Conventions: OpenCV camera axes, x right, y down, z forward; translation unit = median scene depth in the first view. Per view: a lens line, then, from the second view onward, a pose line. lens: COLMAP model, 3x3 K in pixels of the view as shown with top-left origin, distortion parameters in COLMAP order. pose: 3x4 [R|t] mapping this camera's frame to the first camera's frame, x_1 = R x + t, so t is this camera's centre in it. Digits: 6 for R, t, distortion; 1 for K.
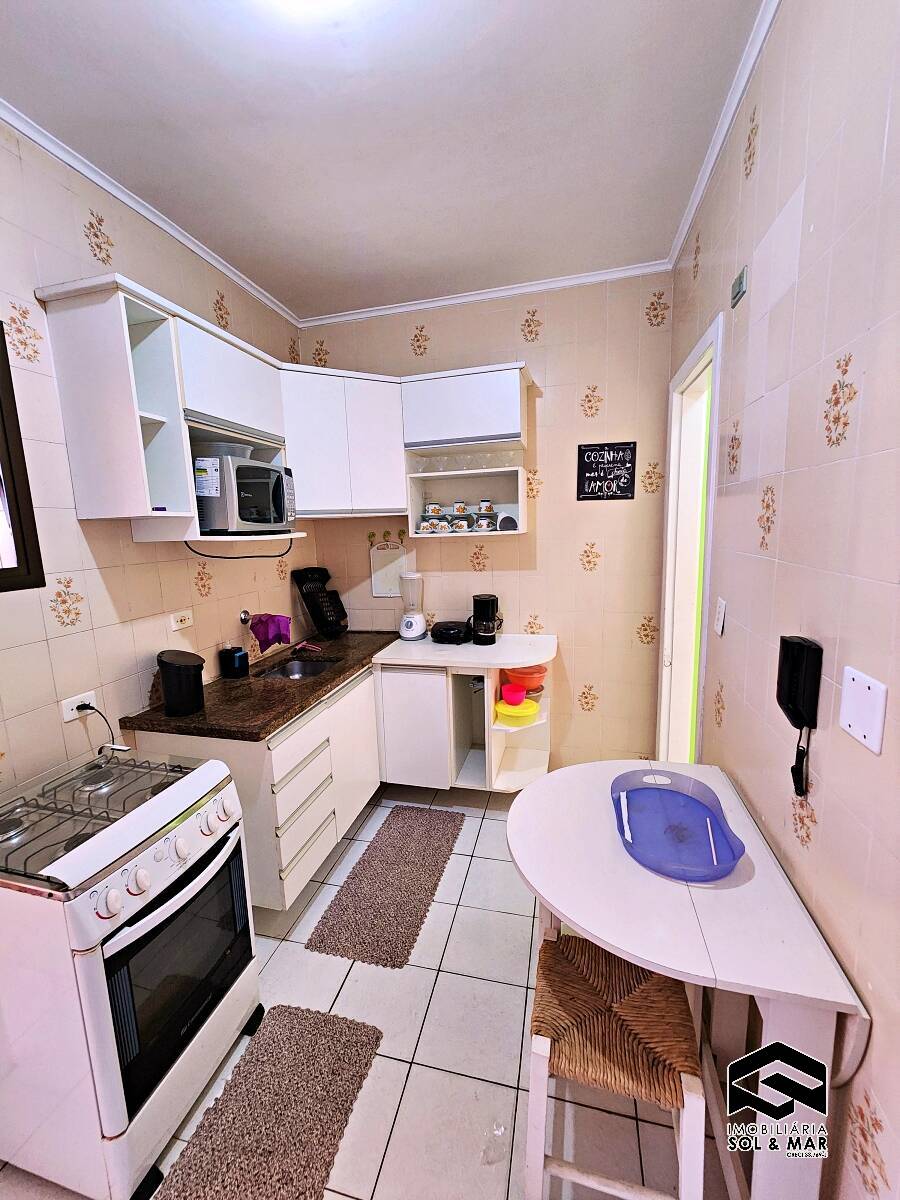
lens RADIAL K [[494.5, 0, 444.5], [0, 494.5, 602.0], [0, 0, 1]] dist [-0.000350, 0.000628]
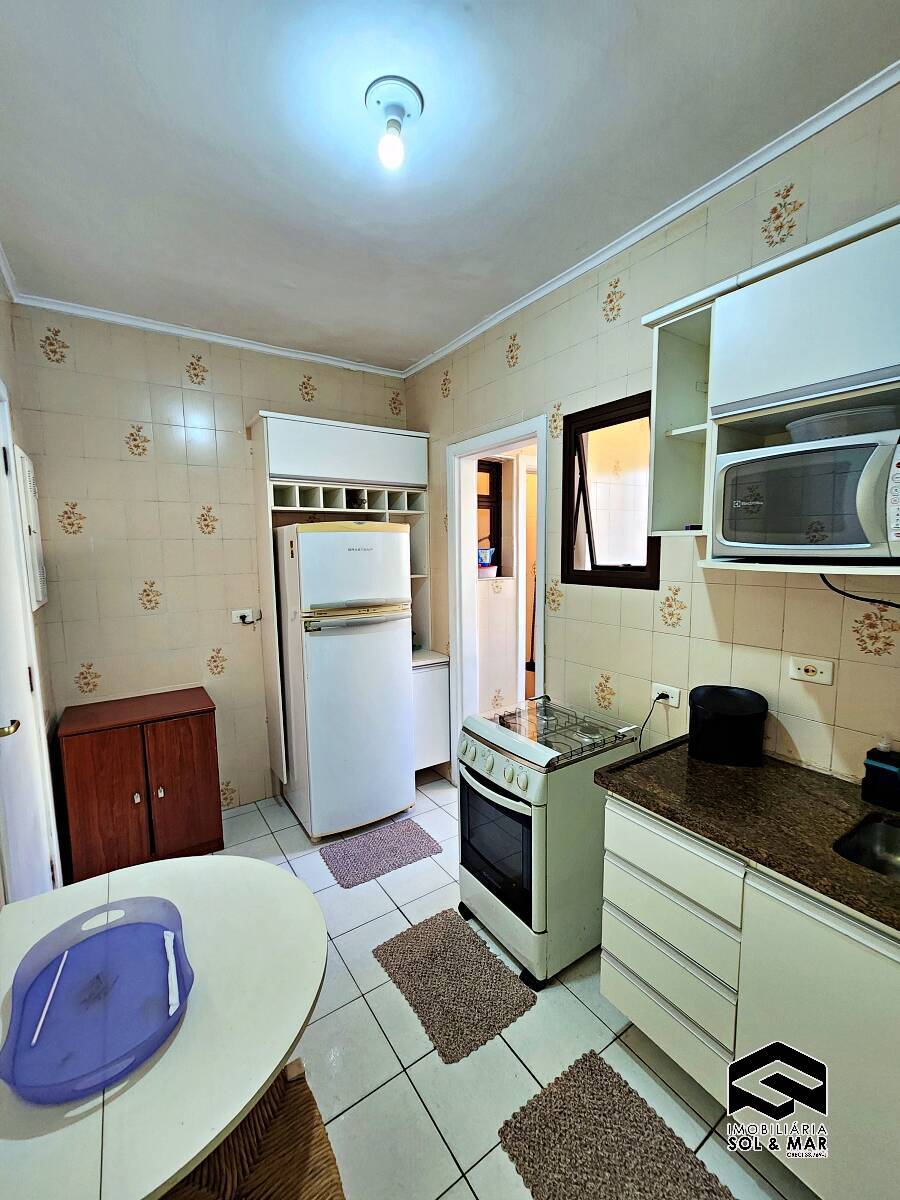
lens RADIAL K [[494.5, 0, 444.5], [0, 494.5, 602.0], [0, 0, 1]] dist [-0.000350, 0.000628]
pose [[-0.666606, 0.129669, -0.734046, 0.349718], [-0.079647, 0.966725, 0.243101, -0.192904], [0.741143, 0.220517, -0.634097, 1.020051]]
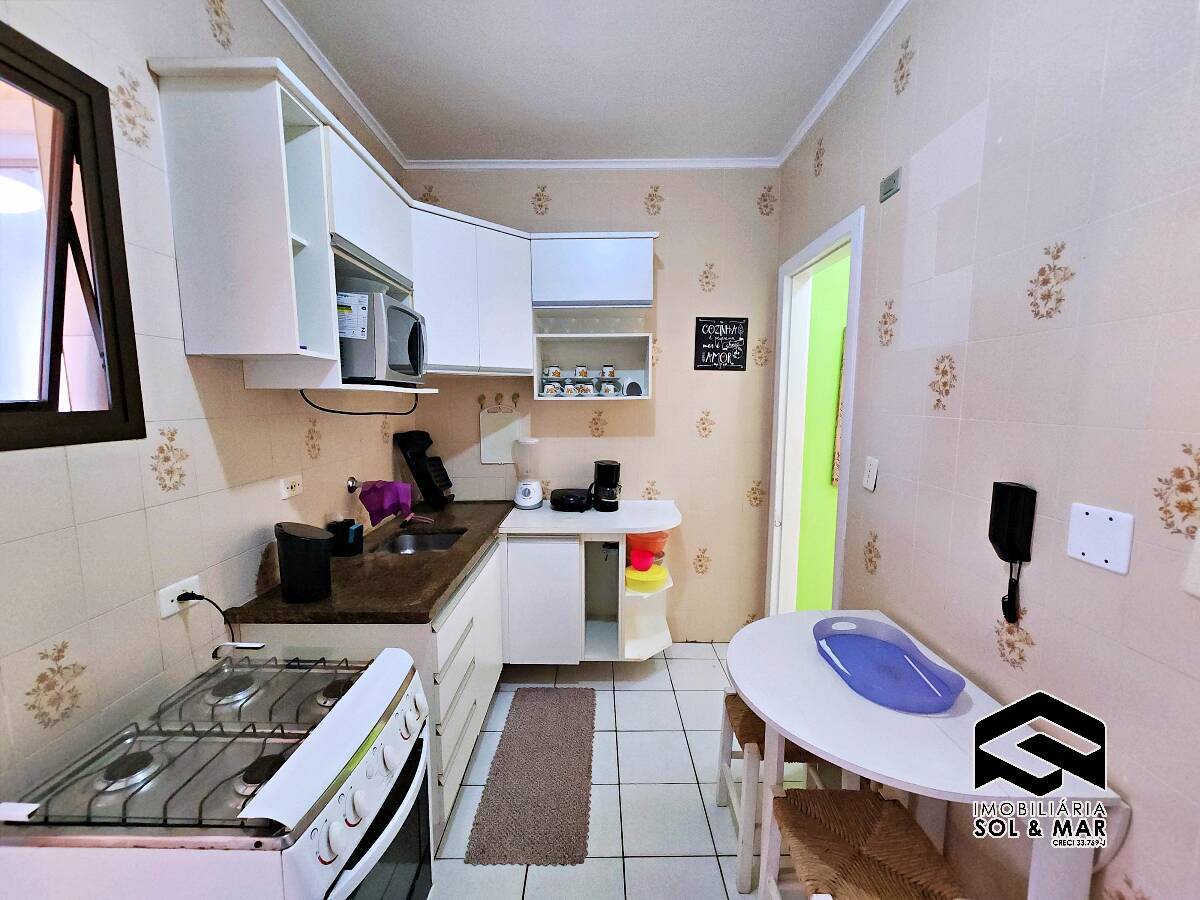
lens RADIAL K [[494.2, 0, 602.5], [0, 494.2, 455.9], [0, 0, 1]] dist [-0.002591, 0.000404]
pose [[0.966024, 0.003533, 0.258427, -0.237622], [0.007914, 0.999033, -0.043244, 0.024743], [-0.258330, 0.043820, 0.965062, 0.065341]]
